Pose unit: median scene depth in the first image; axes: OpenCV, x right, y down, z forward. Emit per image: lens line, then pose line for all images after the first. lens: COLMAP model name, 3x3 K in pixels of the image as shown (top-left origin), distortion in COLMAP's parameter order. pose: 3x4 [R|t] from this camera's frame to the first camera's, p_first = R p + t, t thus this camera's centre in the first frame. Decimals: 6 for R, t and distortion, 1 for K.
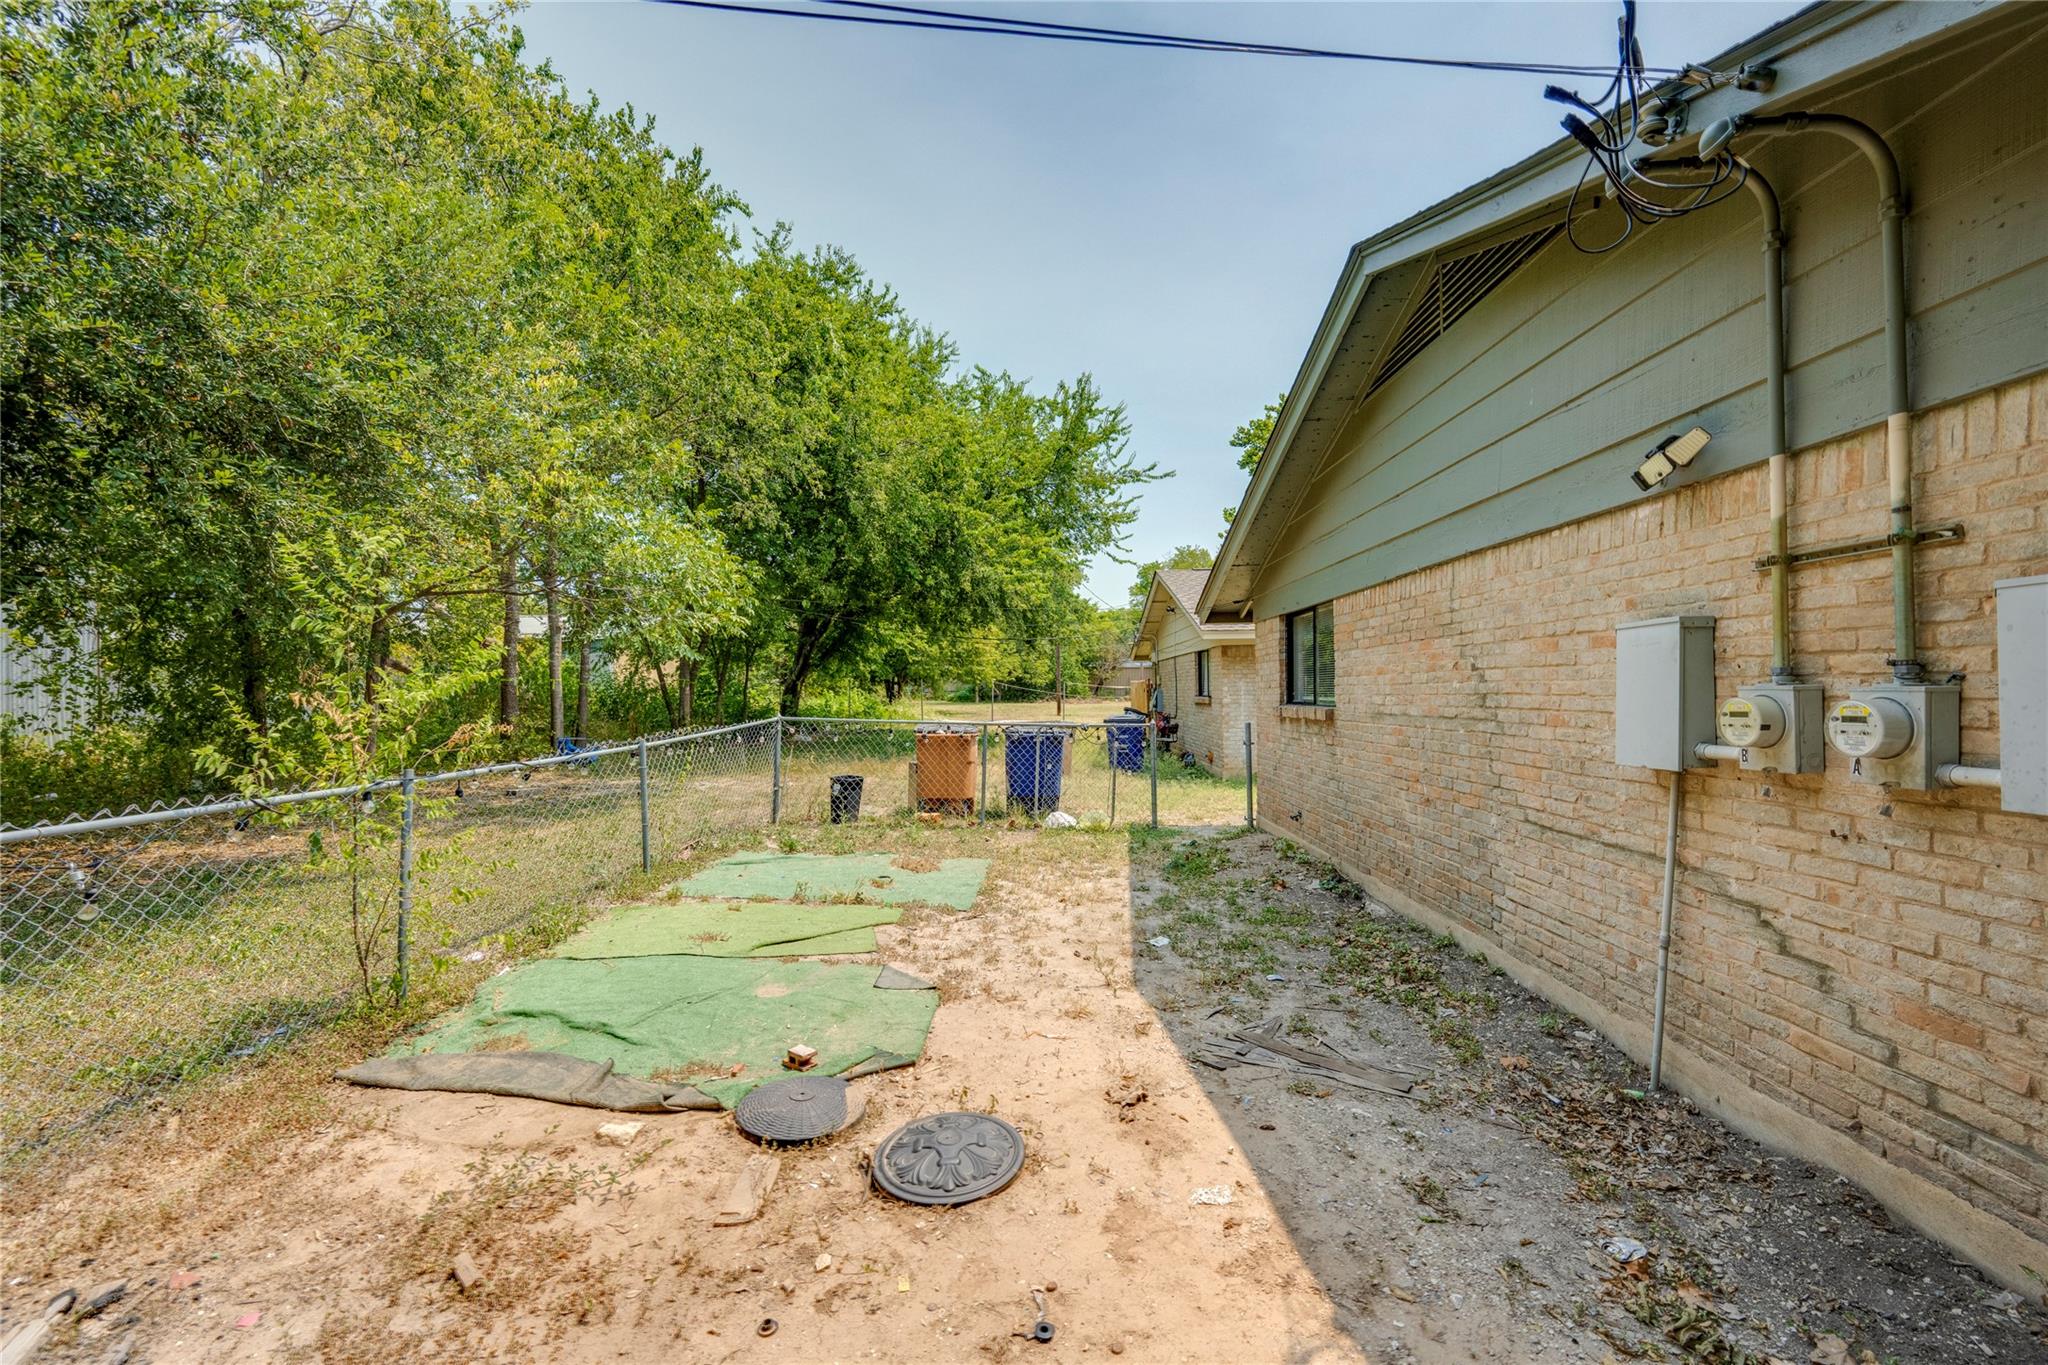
lens RADIAL K [[809.5, 0, 999.0], [0, 809.5, 689.5], [0, 0, 1]] dist [-0.000359, 0.000228]
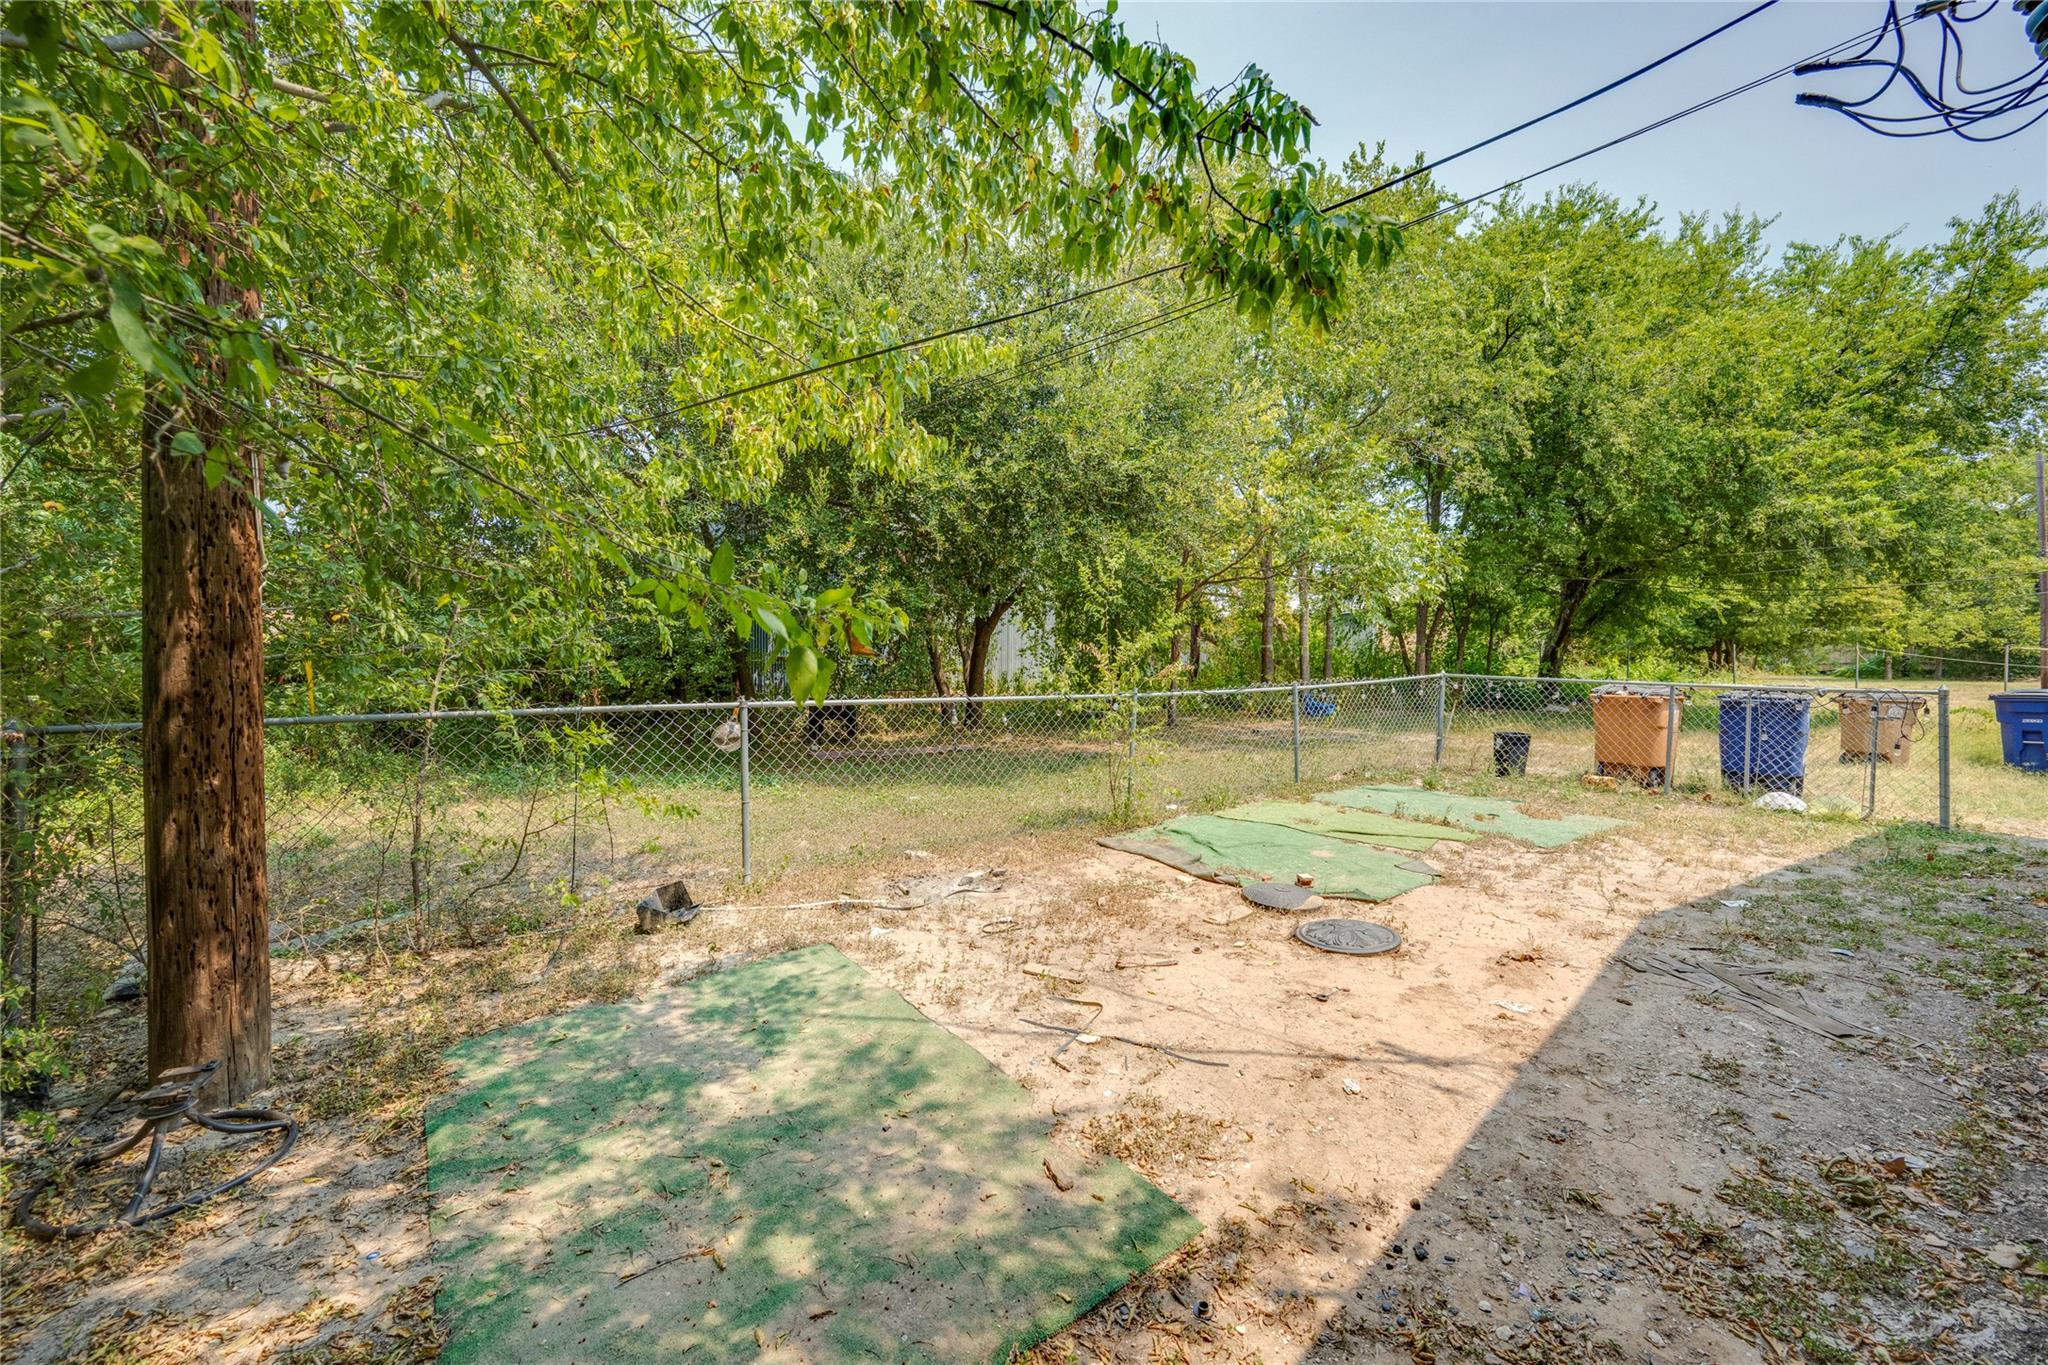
lens RADIAL K [[845.5, 0, 1018.9], [0, 845.5, 669.2], [0, 0, 1]] dist [-0.000914, -0.000073]
pose [[0.611160, 0.010576, -0.791436, 0.391309], [-0.007933, 0.999942, 0.007237, 0.032770], [0.791467, 0.001855, 0.611209, -0.220542]]
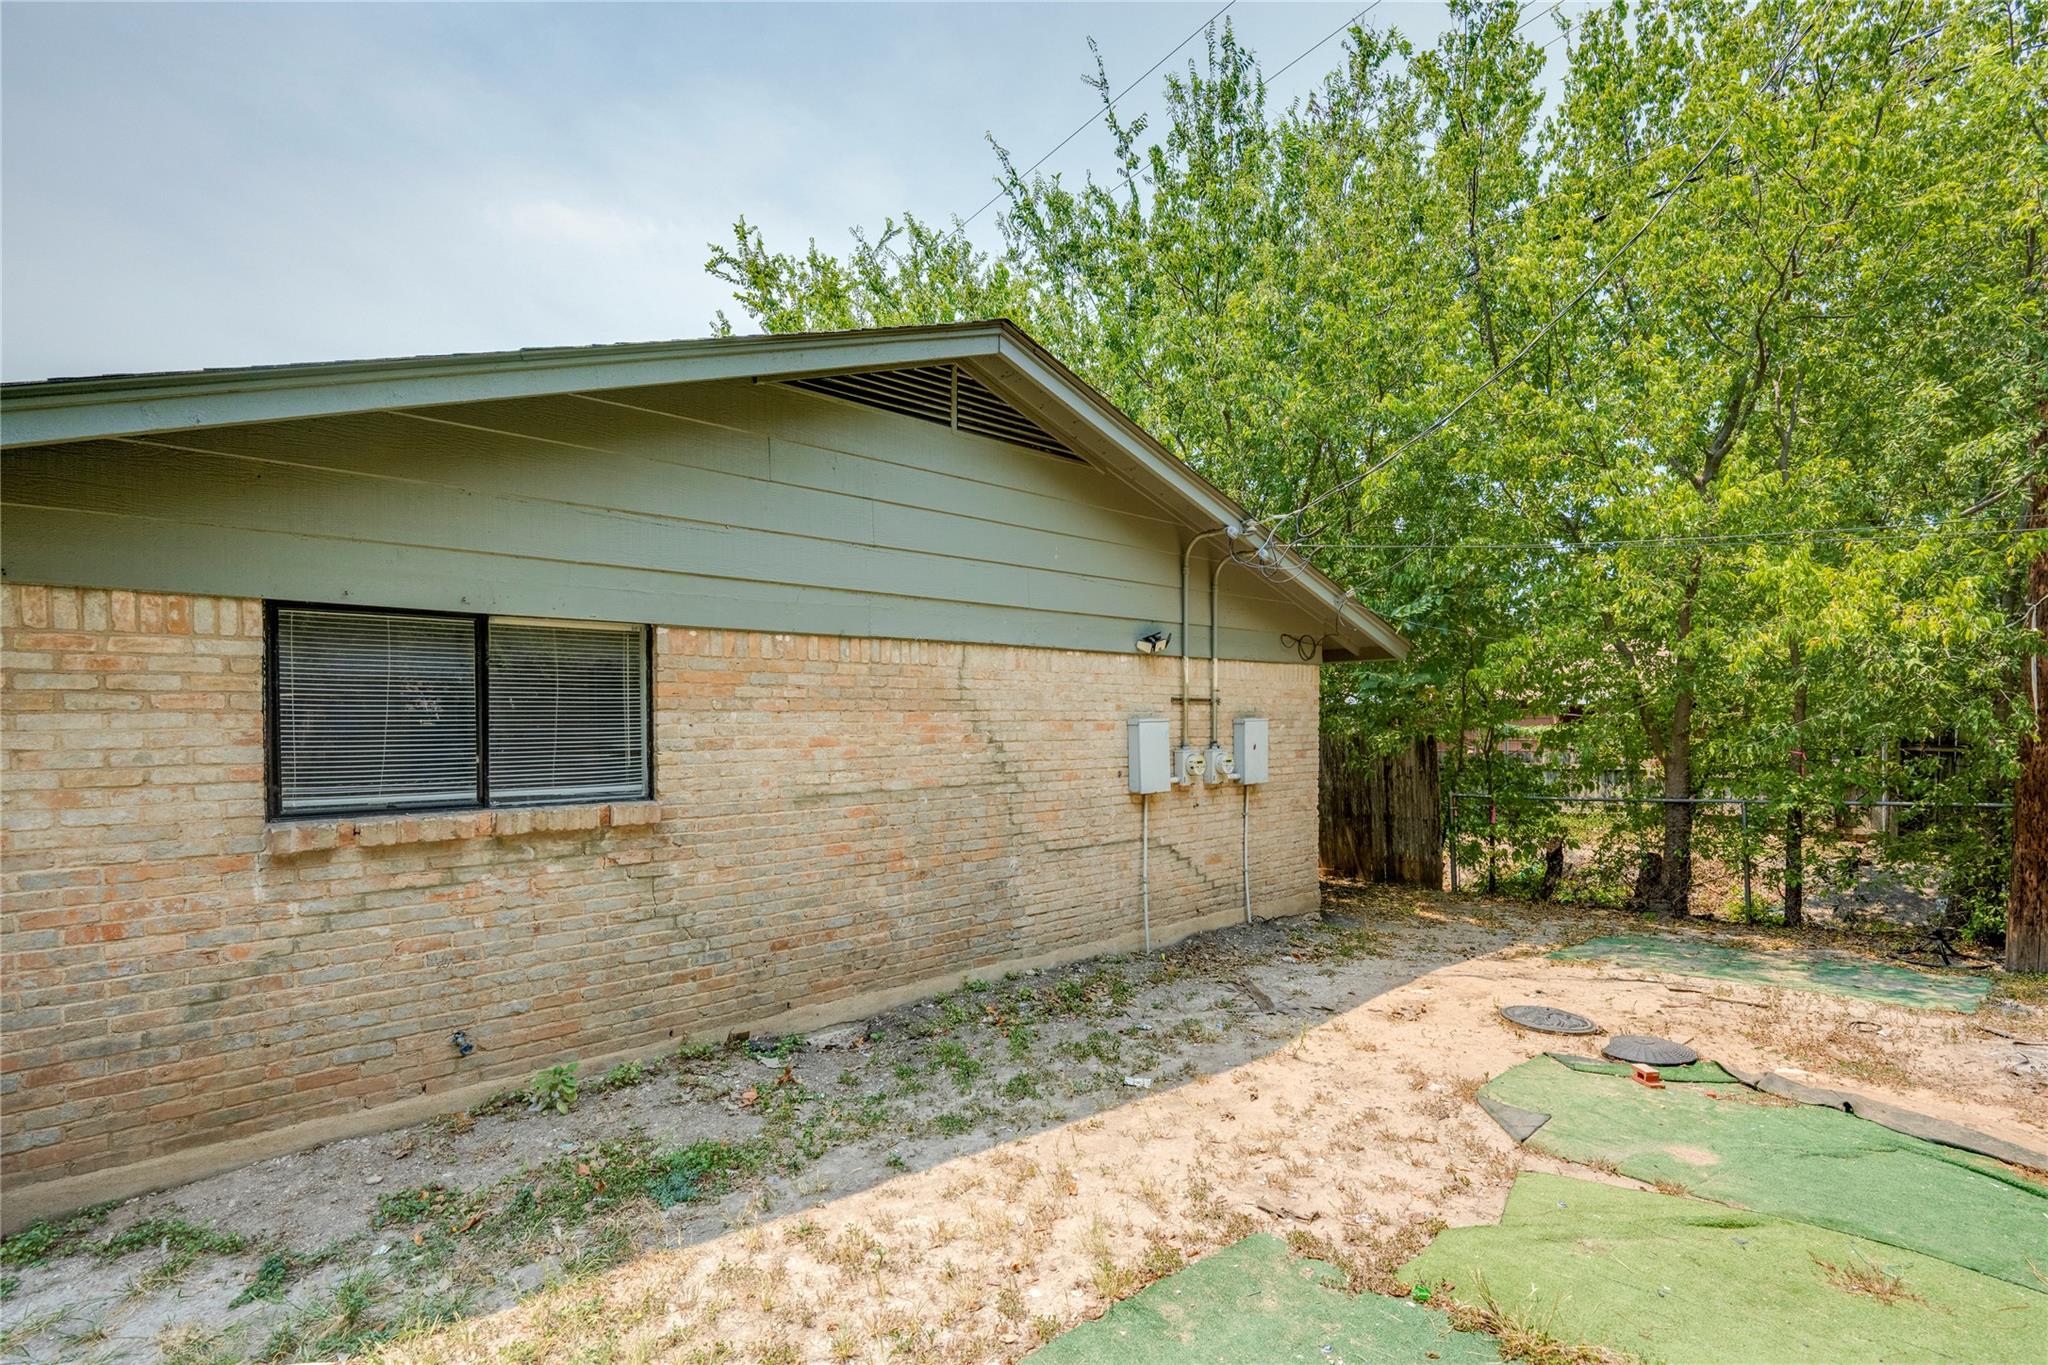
lens RADIAL K [[960.4, 0, 1023.2], [0, 960.4, 723.0], [0, 0, 1]] dist [0.000288, 0.000044]
pose [[-0.694978, 0.015652, 0.718861, -0.376182], [0.014072, 0.999868, -0.008166, -0.032998], [-0.718894, 0.004440, -0.695106, 1.588237]]
